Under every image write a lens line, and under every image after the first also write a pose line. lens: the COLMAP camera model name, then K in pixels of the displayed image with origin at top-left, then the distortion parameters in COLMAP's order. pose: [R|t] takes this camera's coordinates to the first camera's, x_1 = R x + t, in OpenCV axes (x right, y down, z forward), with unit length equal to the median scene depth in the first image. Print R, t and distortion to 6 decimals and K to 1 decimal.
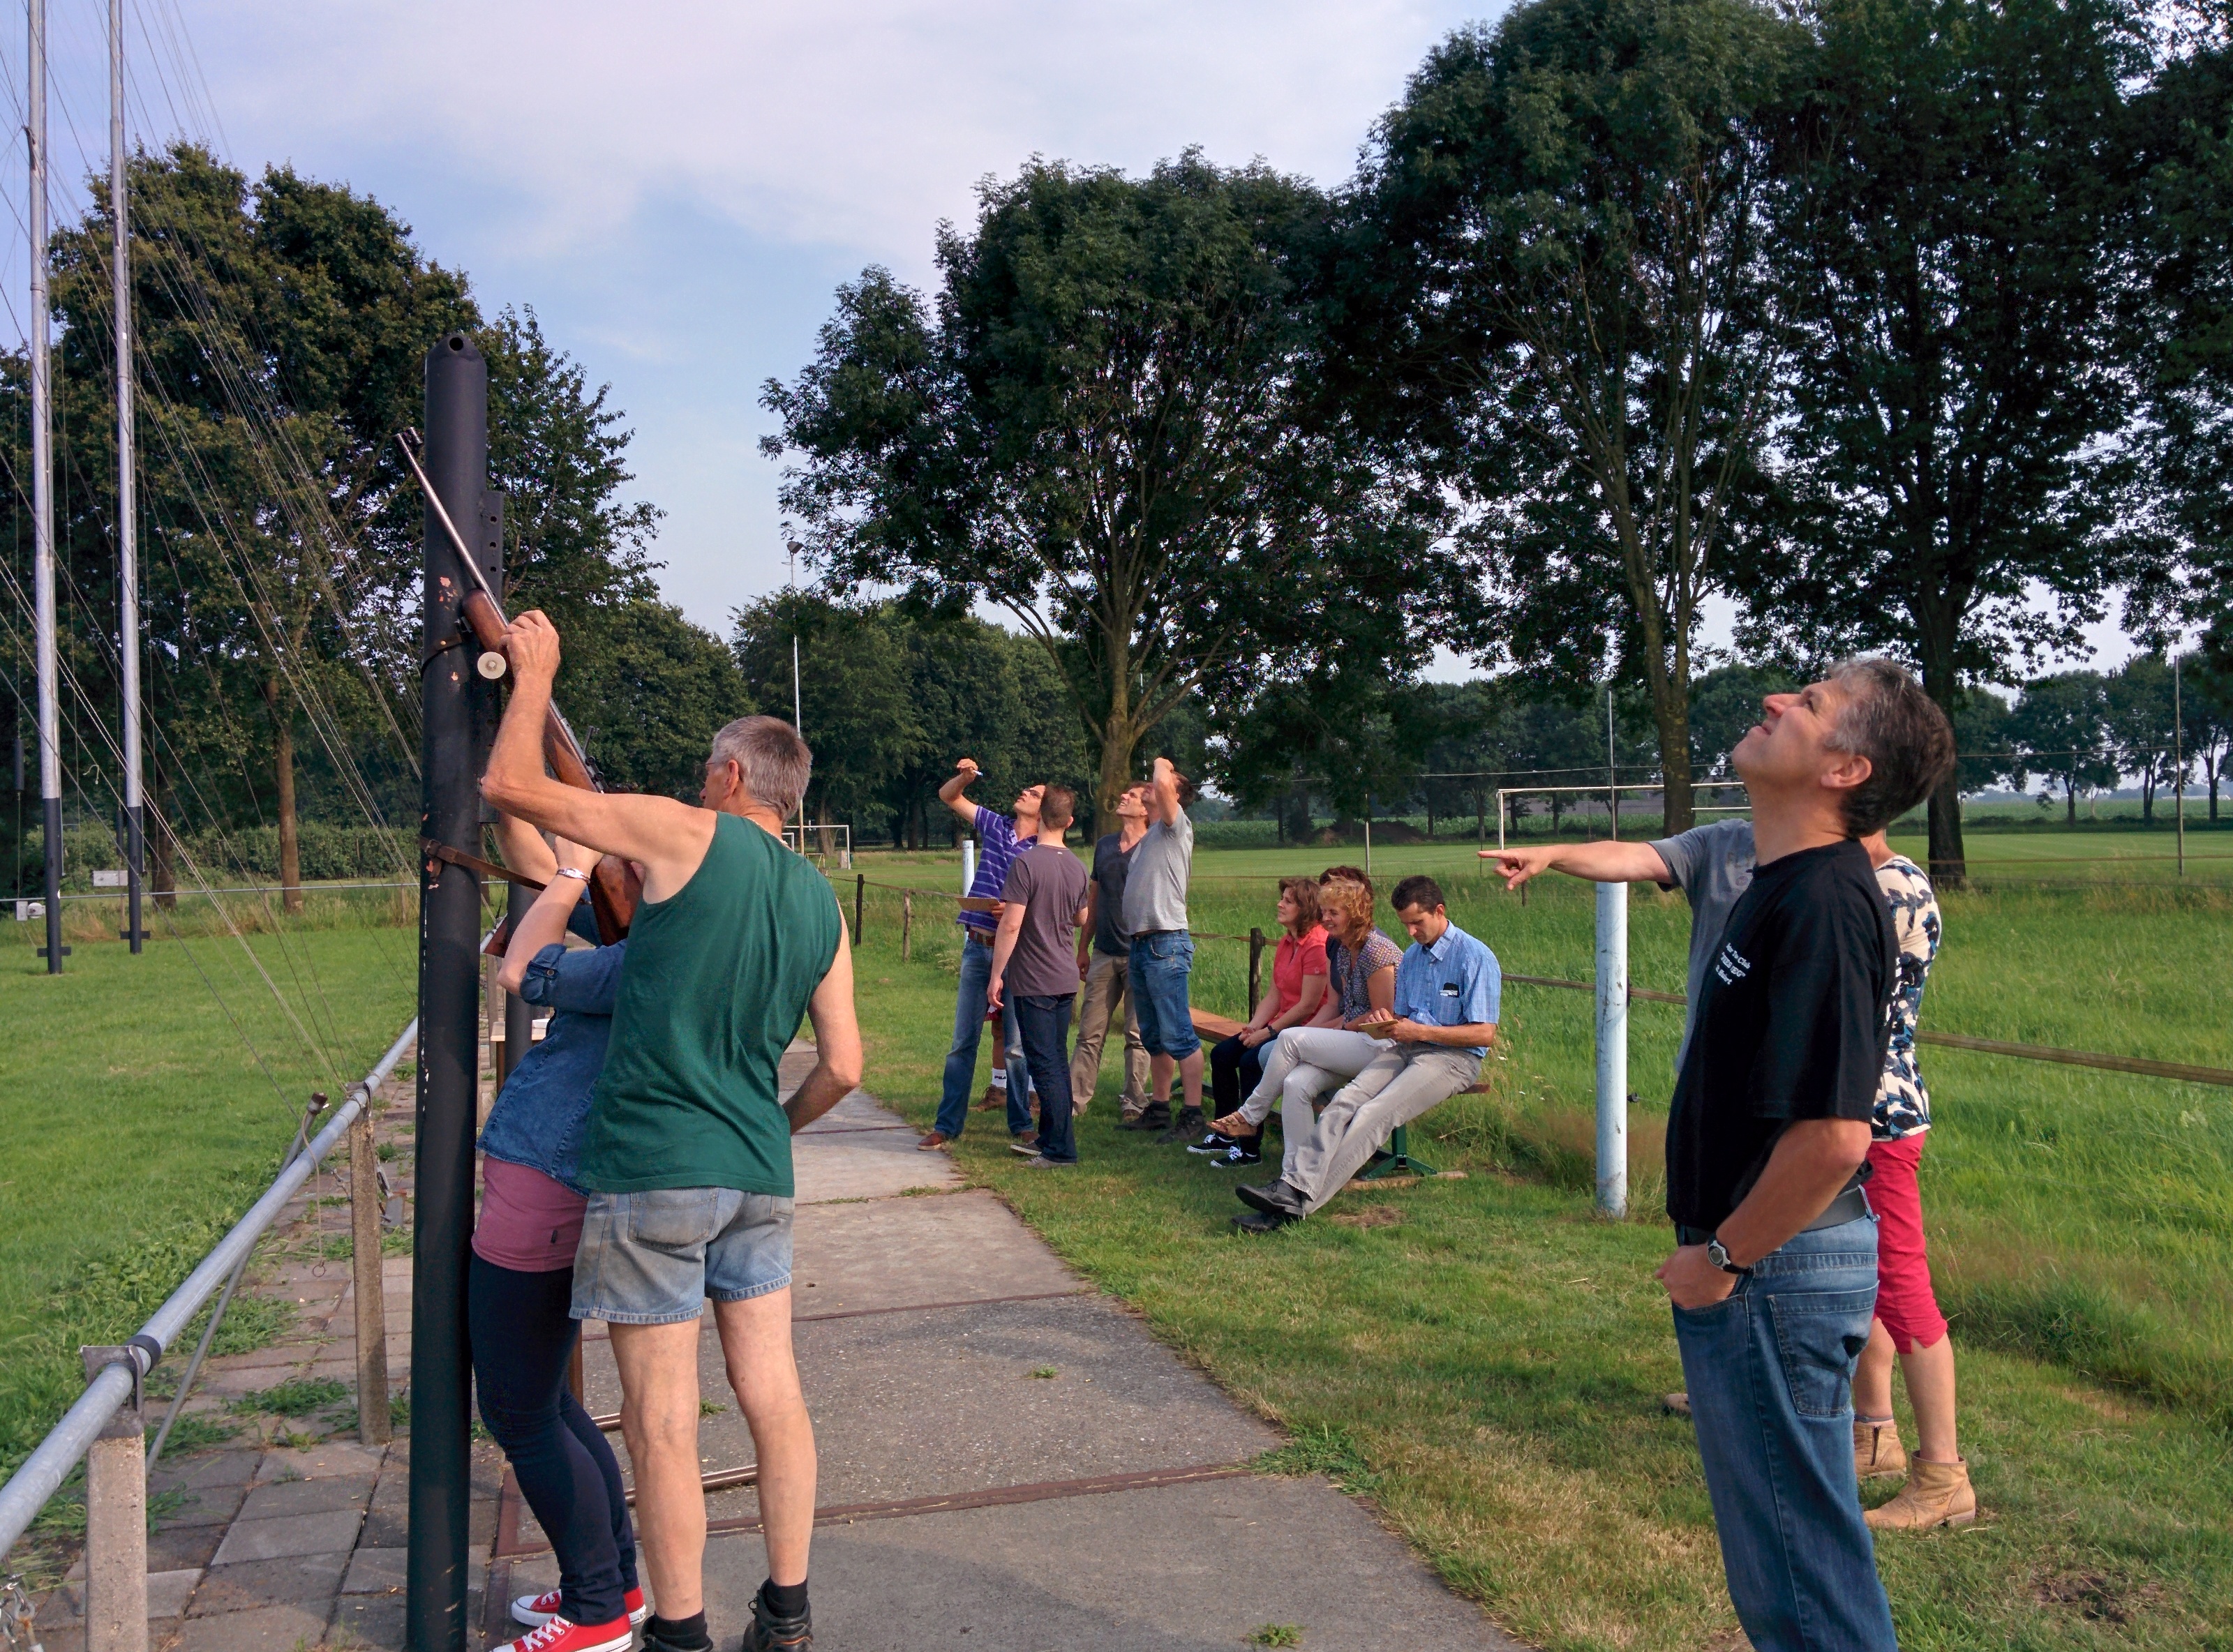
lens RADIAL K [[1987.0, 0, 1099.2], [0, 1987.0, 846.7], [0, 0, 1]] dist [0.087415, -0.115157]
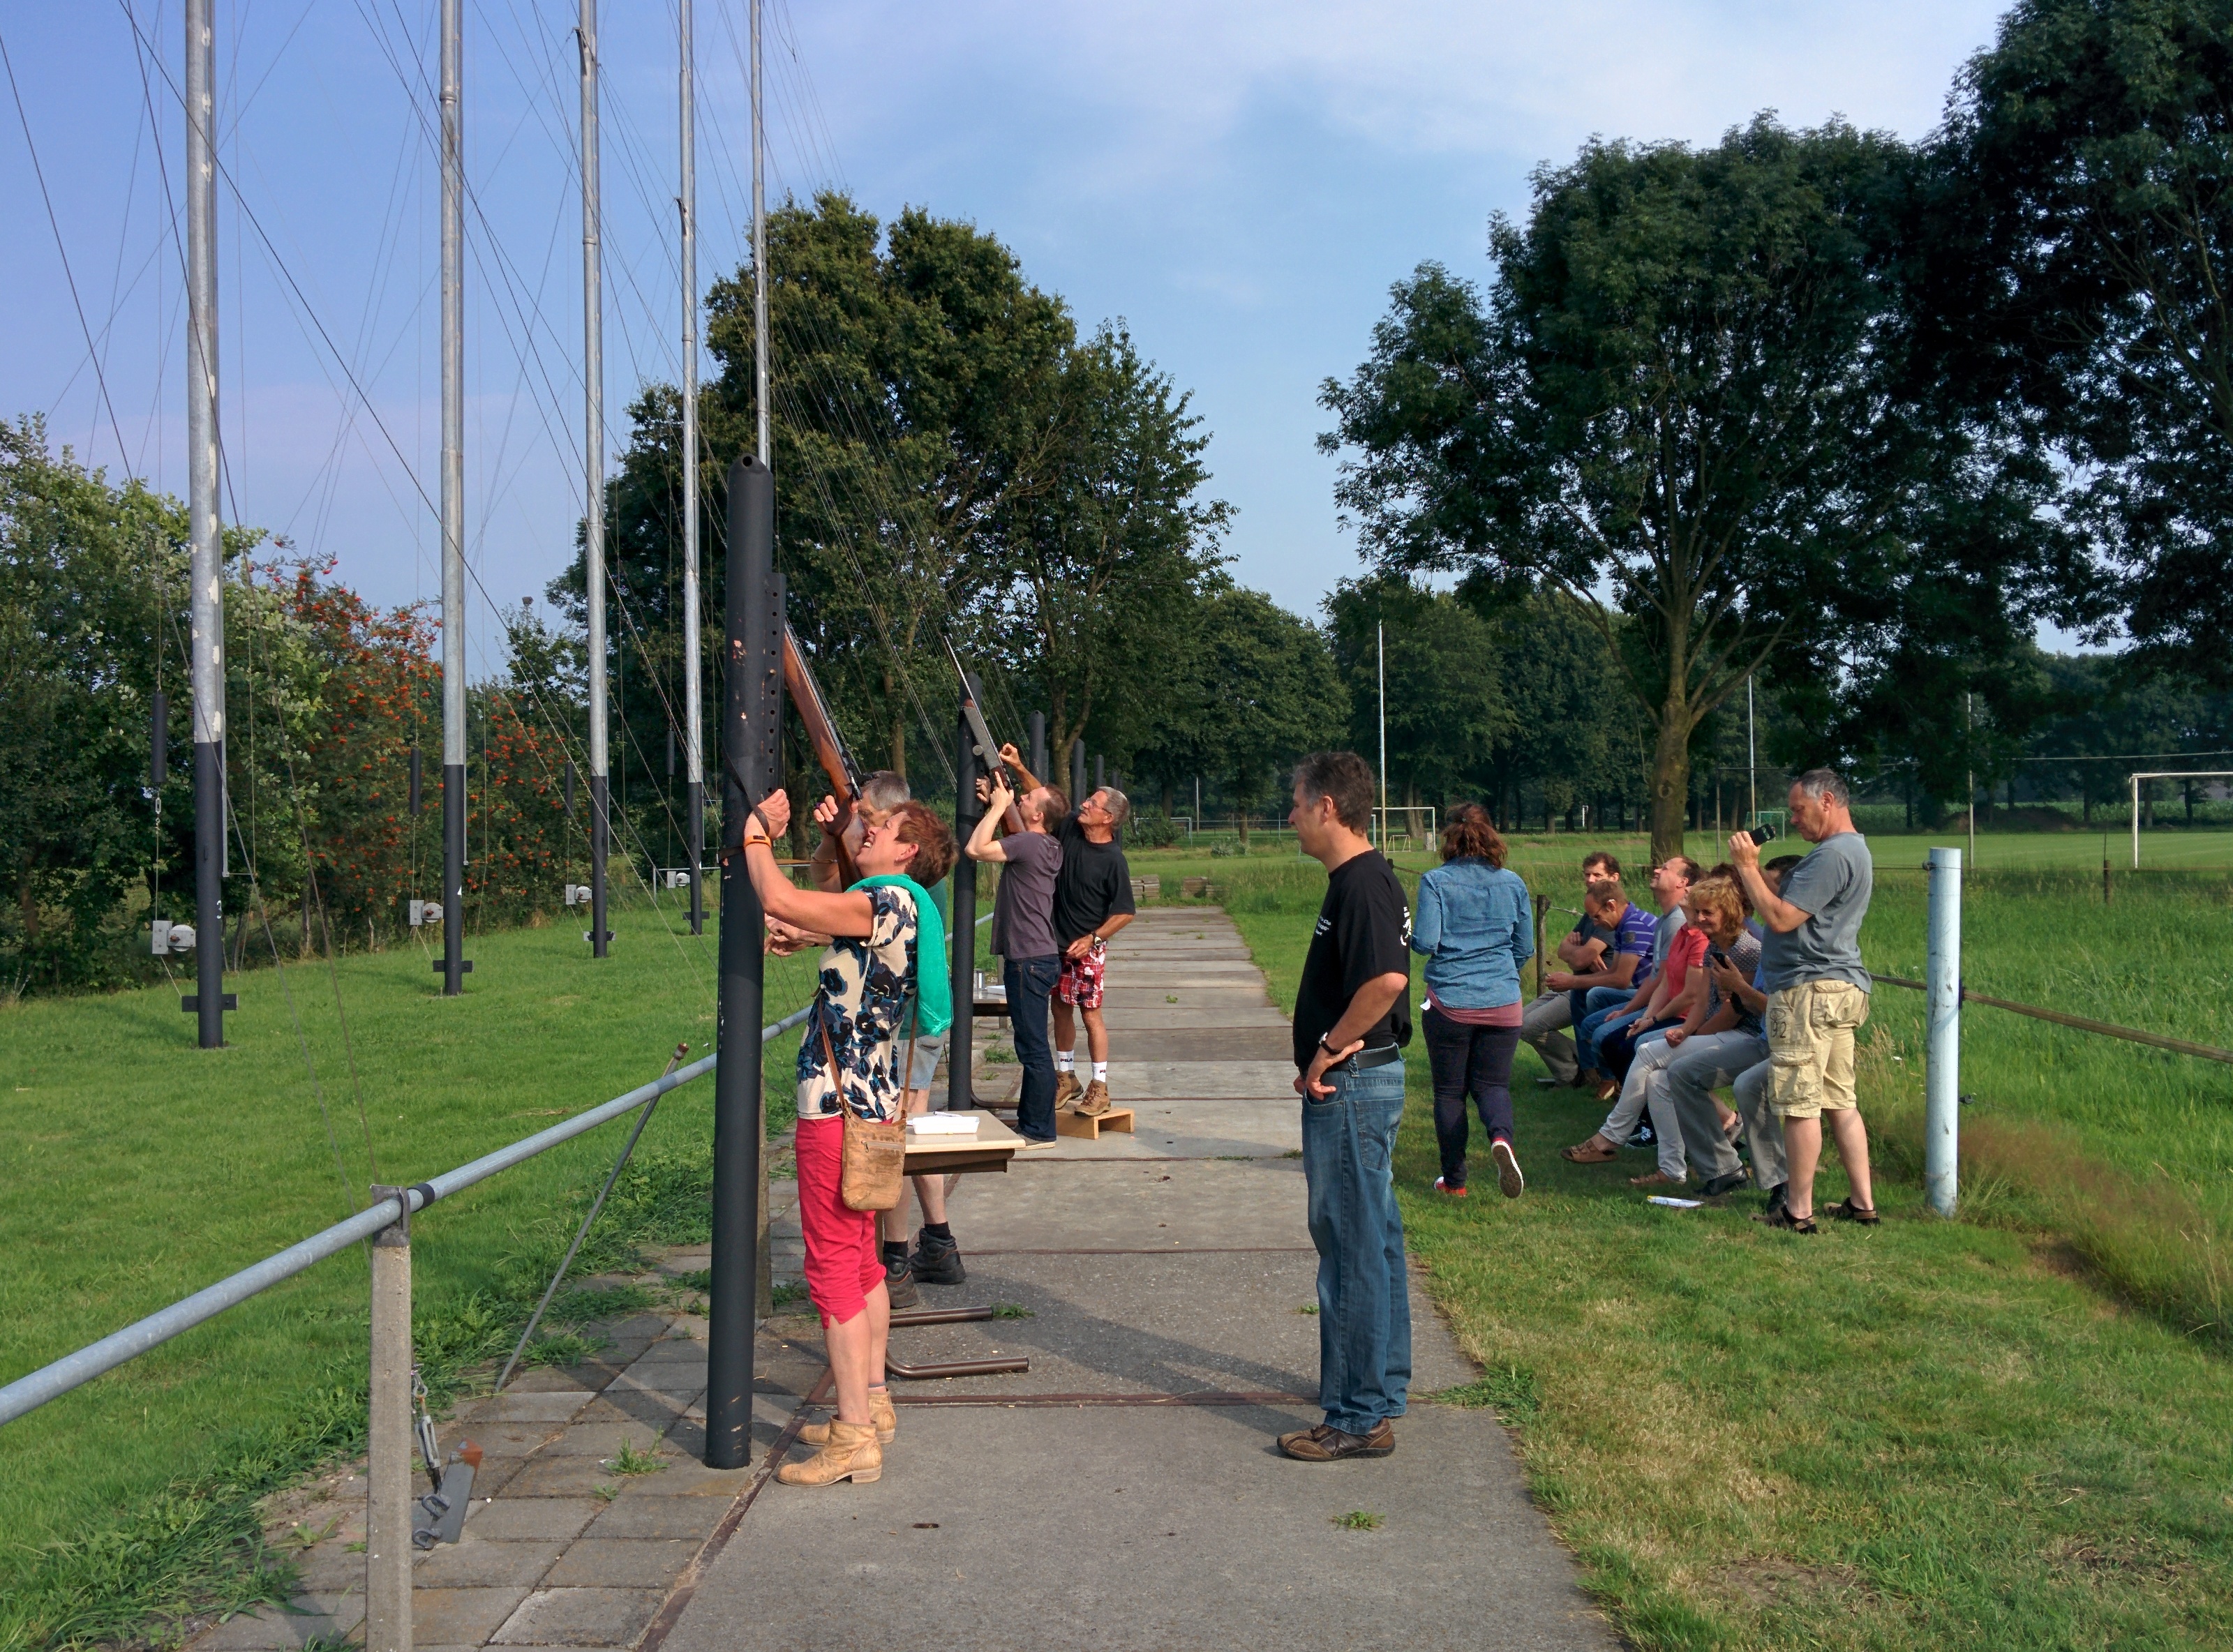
lens RADIAL K [[1987.0, 0, 1135.2], [0, 1987.0, 838.3], [0, 0, 1]] dist [0.087415, -0.115157]
pose [[0.959808, 0.012216, -0.280393, 0.030360], [-0.010681, 0.999918, 0.007002, -0.001835], [0.280455, -0.003726, 0.959860, -0.018412]]
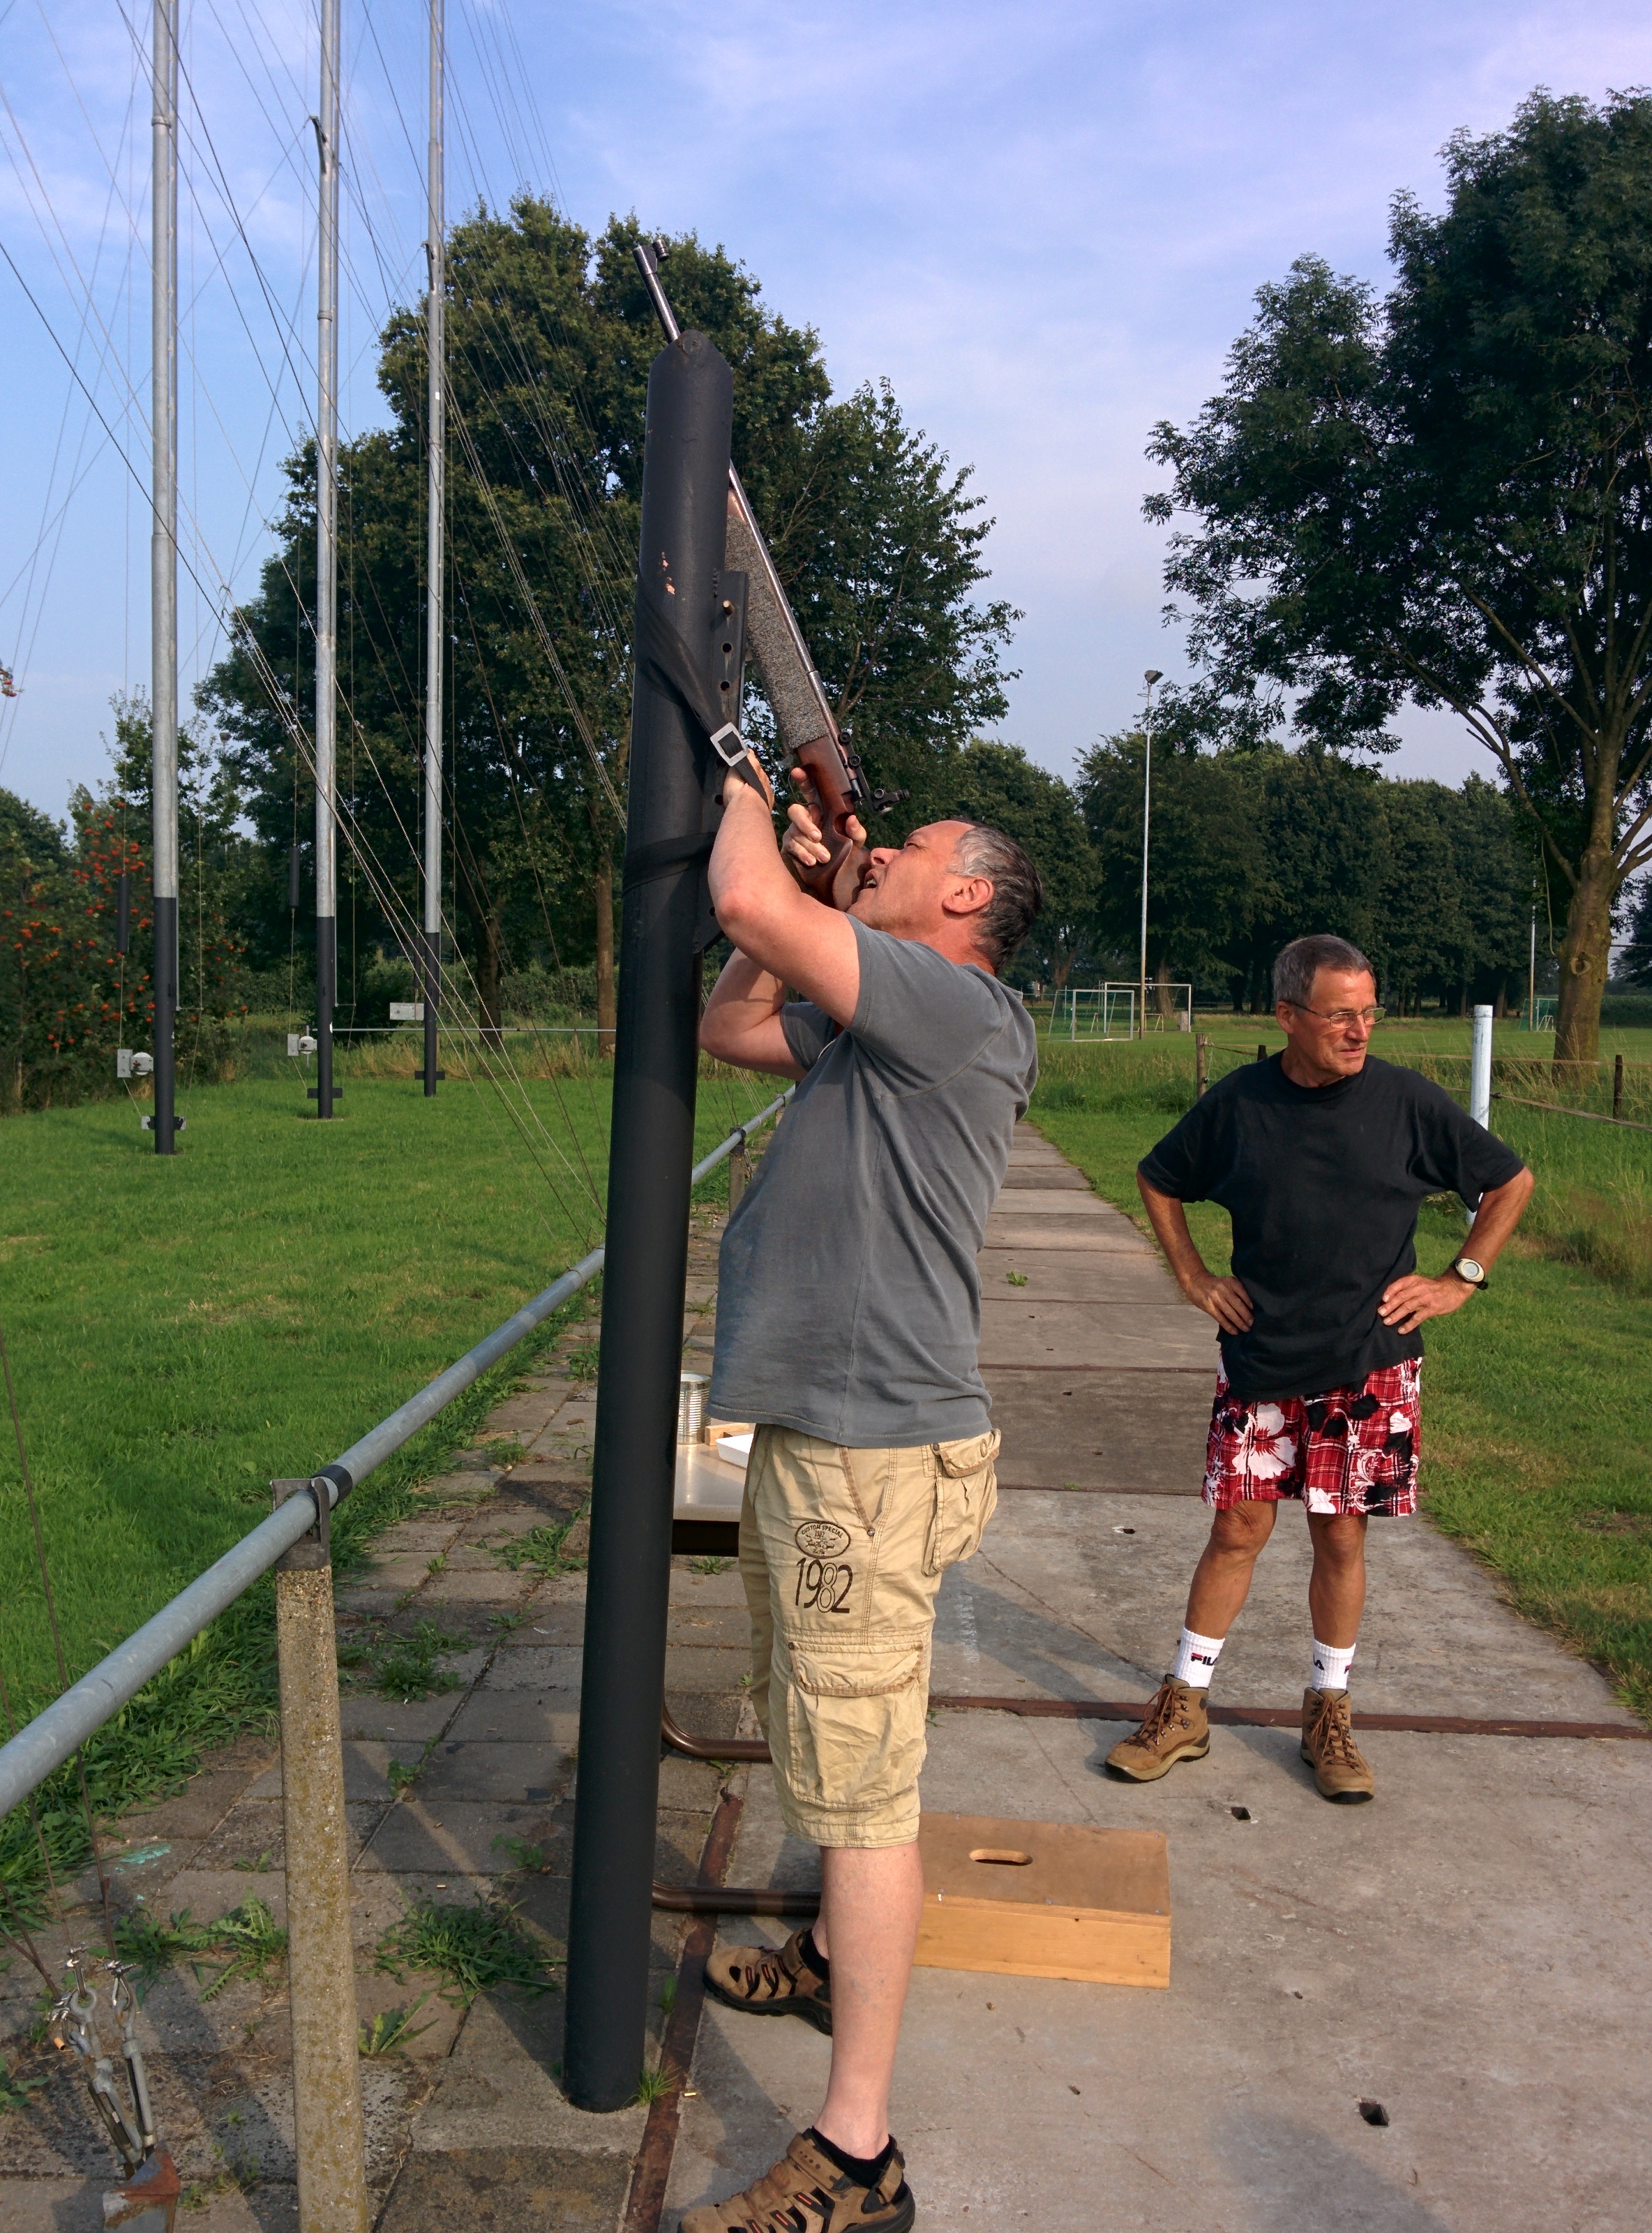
lens RADIAL K [[1987.0, 0, 803.8], [0, 1987.0, 1108.5], [0, 0, 1]] dist [0.087415, -0.115157]
pose [[0.951659, 0.054082, -0.302358, -0.040870], [-0.038379, 0.997599, 0.057643, 0.000572], [0.304749, -0.043252, 0.951450, 0.168387]]
